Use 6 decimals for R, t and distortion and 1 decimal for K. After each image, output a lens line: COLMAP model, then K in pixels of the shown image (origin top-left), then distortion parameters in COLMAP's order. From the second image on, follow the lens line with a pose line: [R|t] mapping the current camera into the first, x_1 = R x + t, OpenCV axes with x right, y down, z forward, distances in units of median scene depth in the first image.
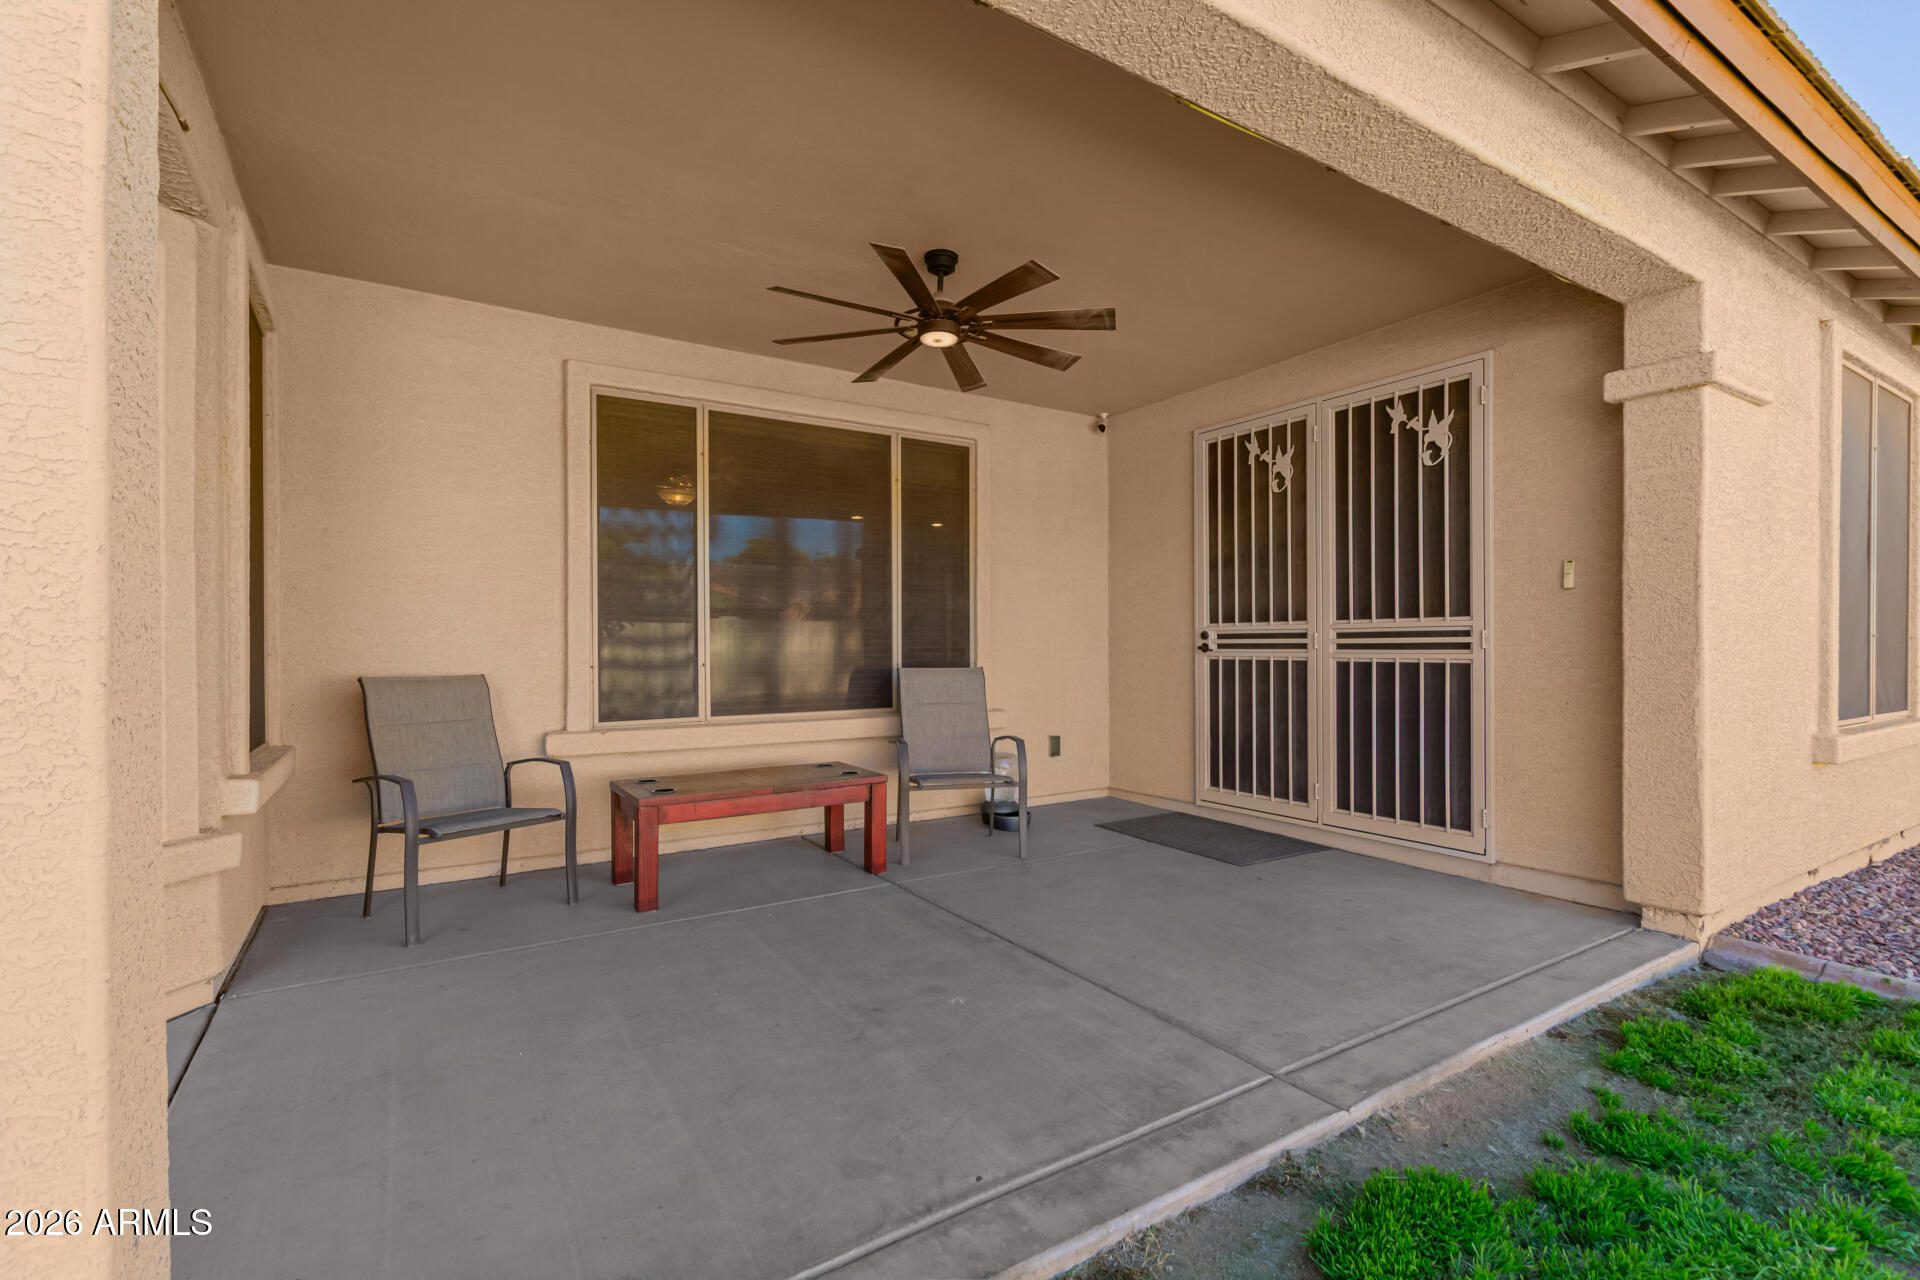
lens RADIAL K [[892.8, 0, 969.6], [0, 892.8, 657.6], [0, 0, 1]] dist [0.009910, -0.005742]
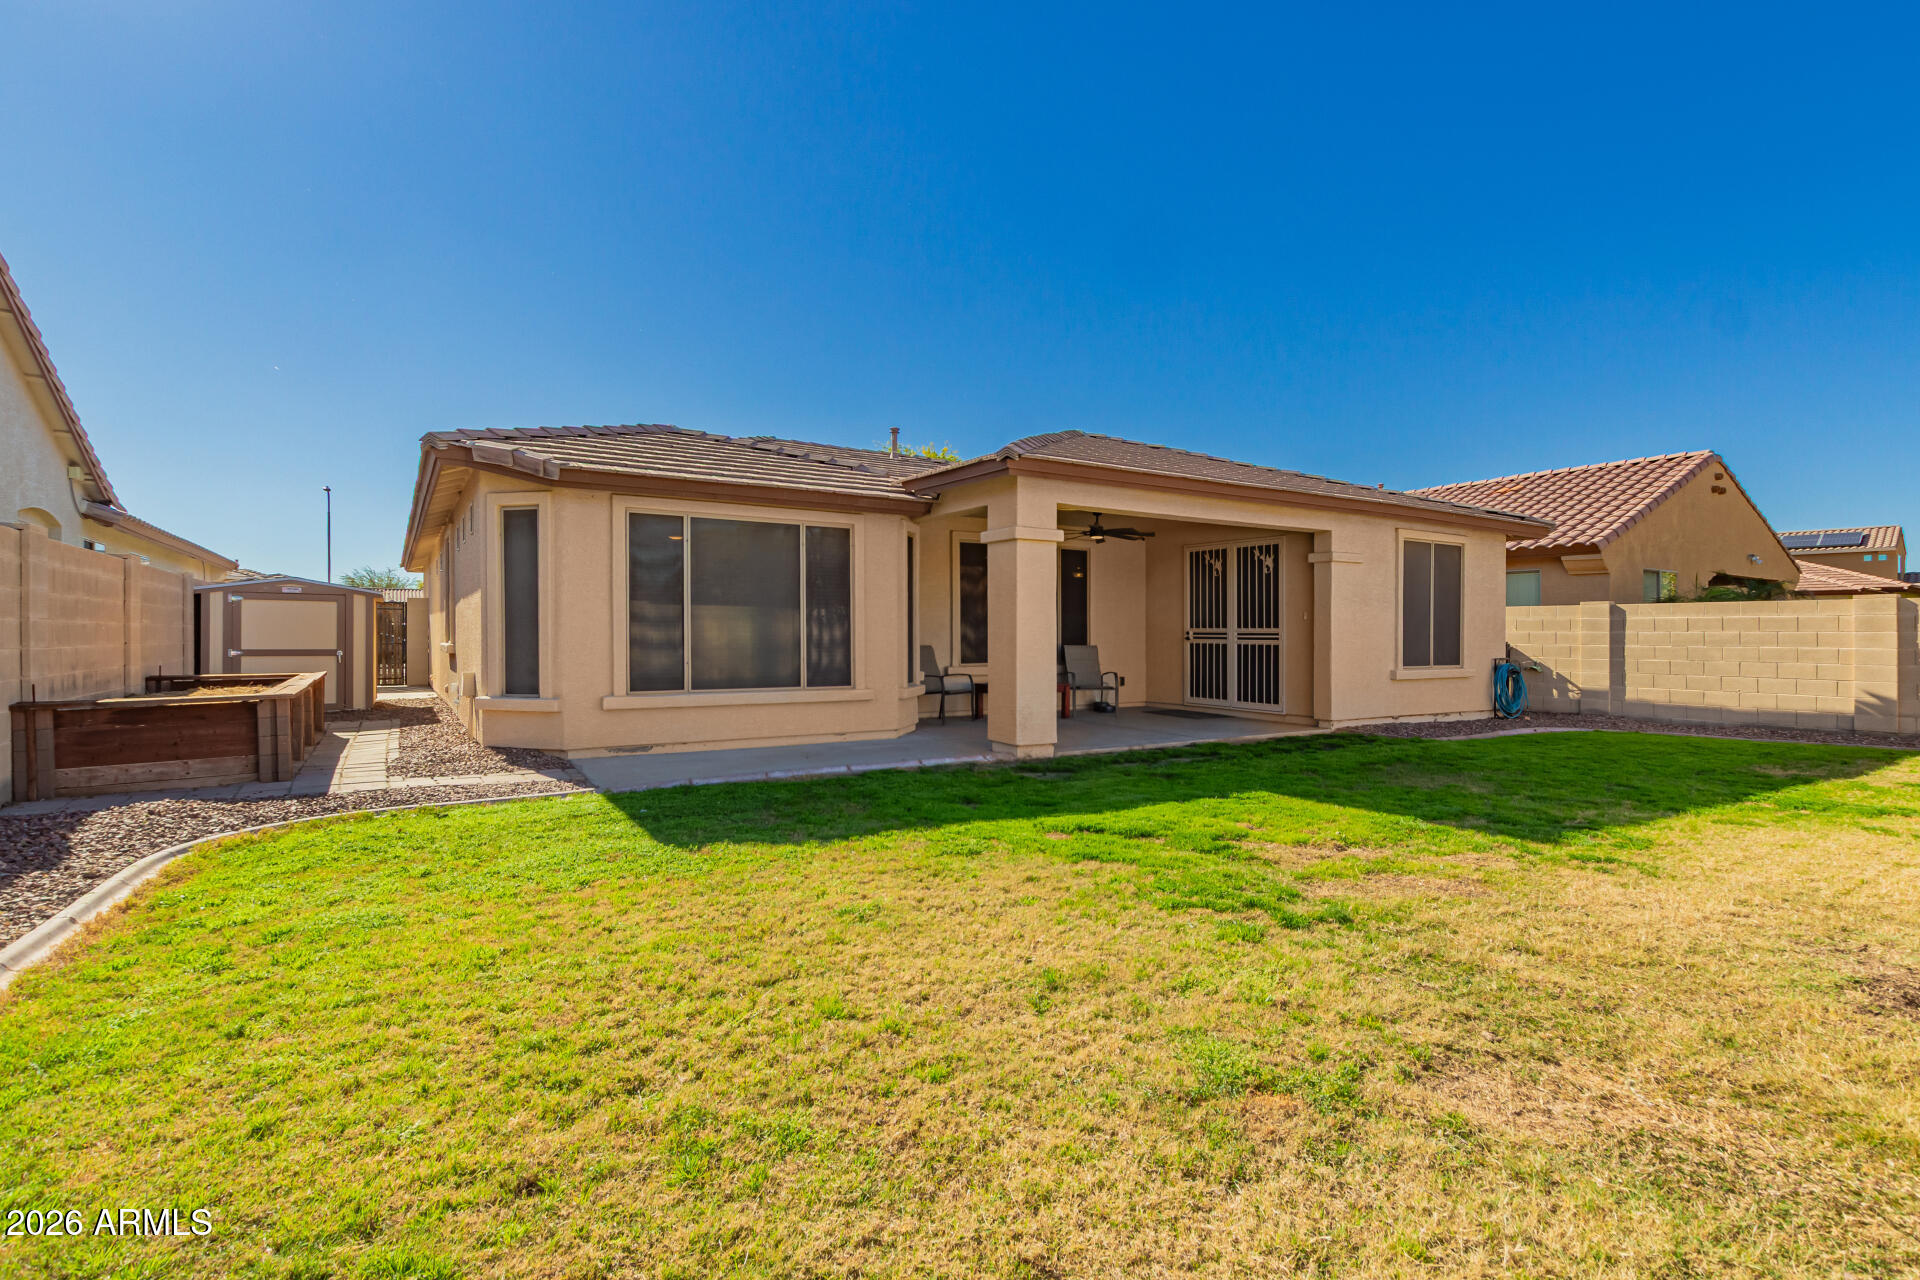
lens RADIAL K [[937.8, 0, 963.2], [0, 937.8, 632.0], [0, 0, 1]] dist [-0.013744, -0.000321]
pose [[0.999880, 0.011582, -0.010255, -0.363995], [-0.011717, 0.999844, -0.013224, 0.015030], [0.010100, 0.013343, 0.999860, -1.766083]]
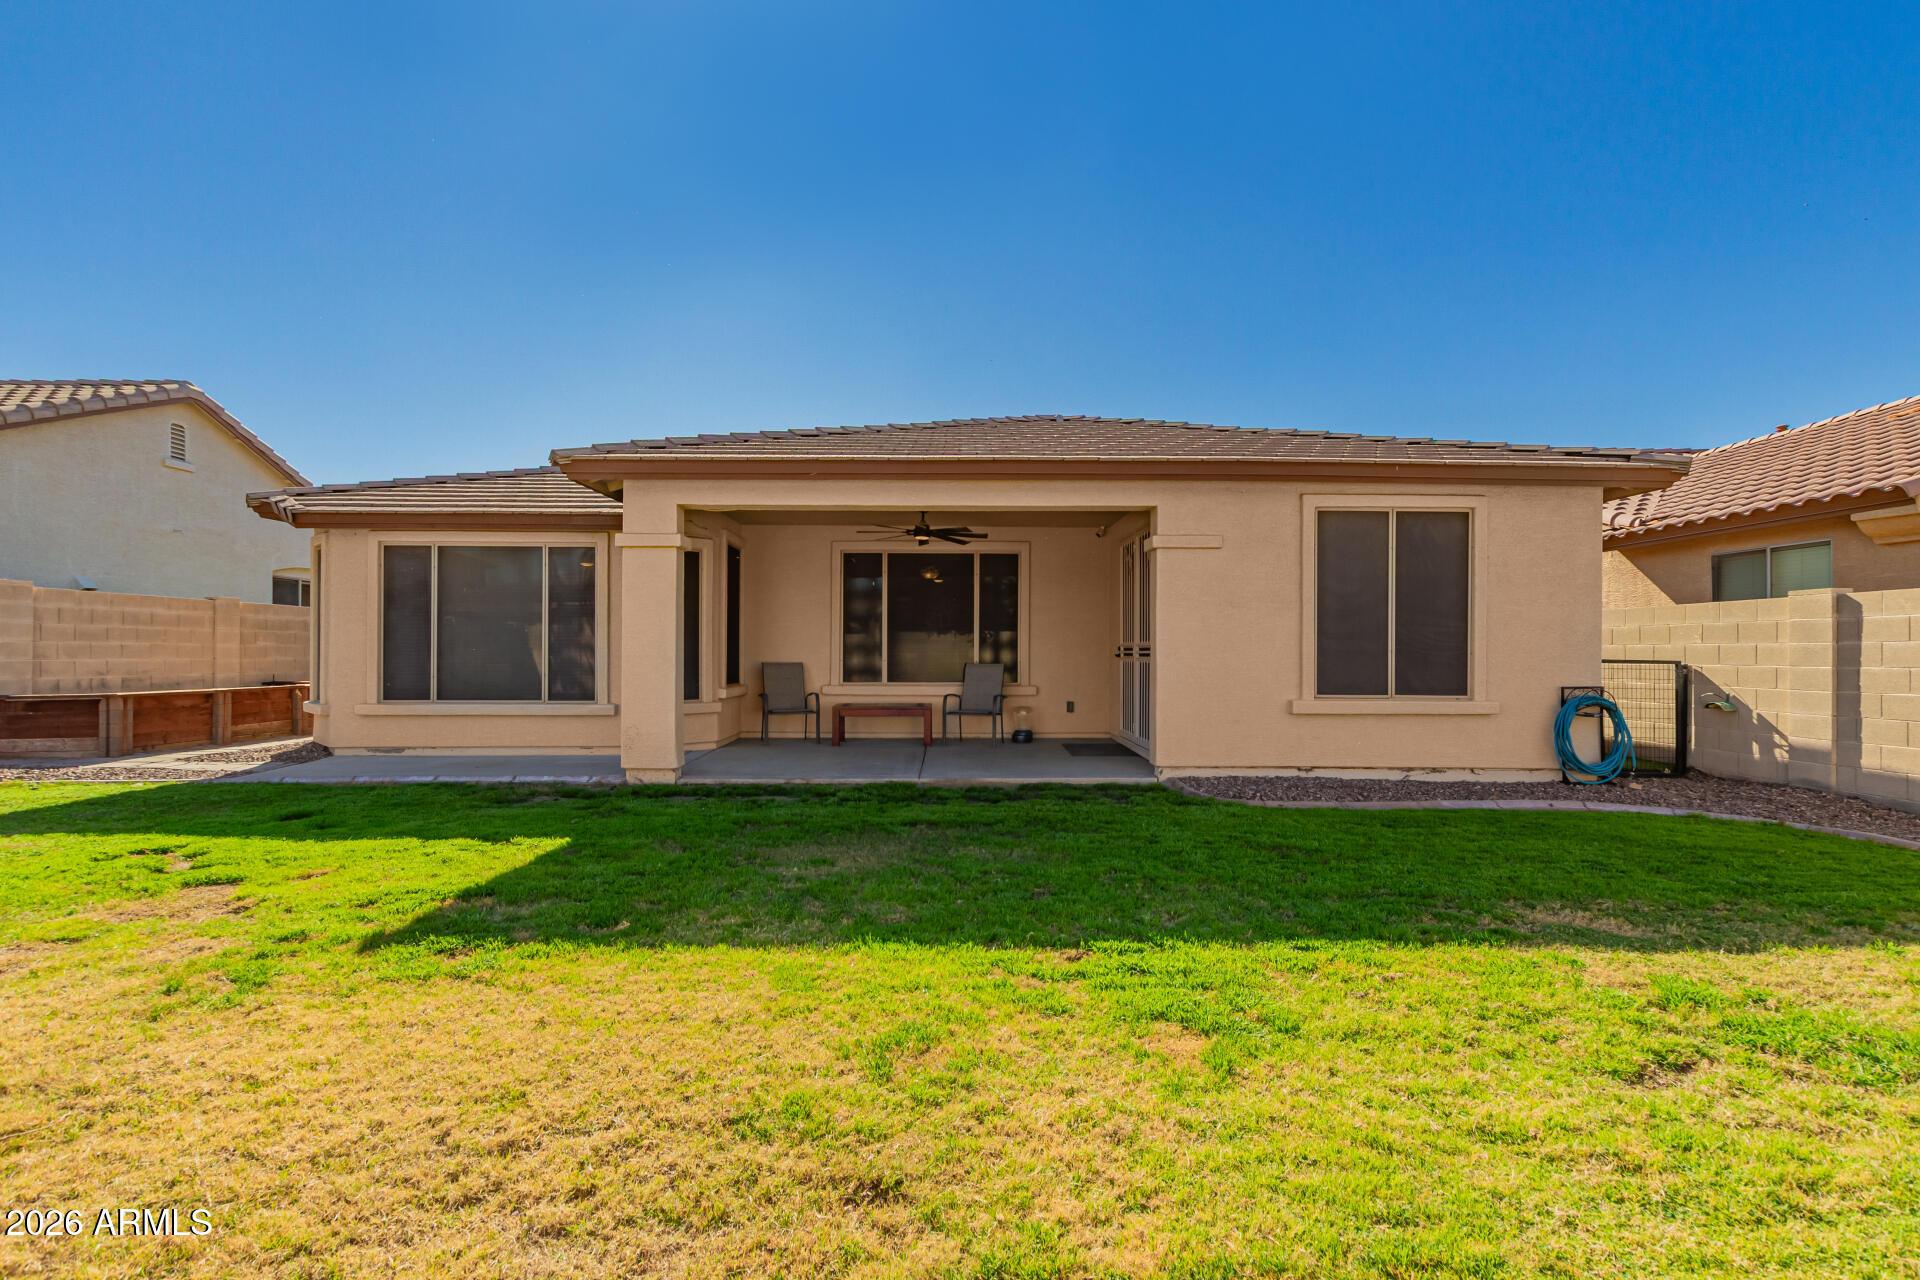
lens RADIAL K [[892.8, 0, 964.0], [0, 892.8, 651.6], [0, 0, 1]] dist [0.009910, -0.005742]
pose [[0.846547, 0.007358, -0.532263, 1.190575], [-0.014948, 0.999839, -0.009952, 0.005084], [0.532104, 0.016381, 0.846520, -0.941560]]
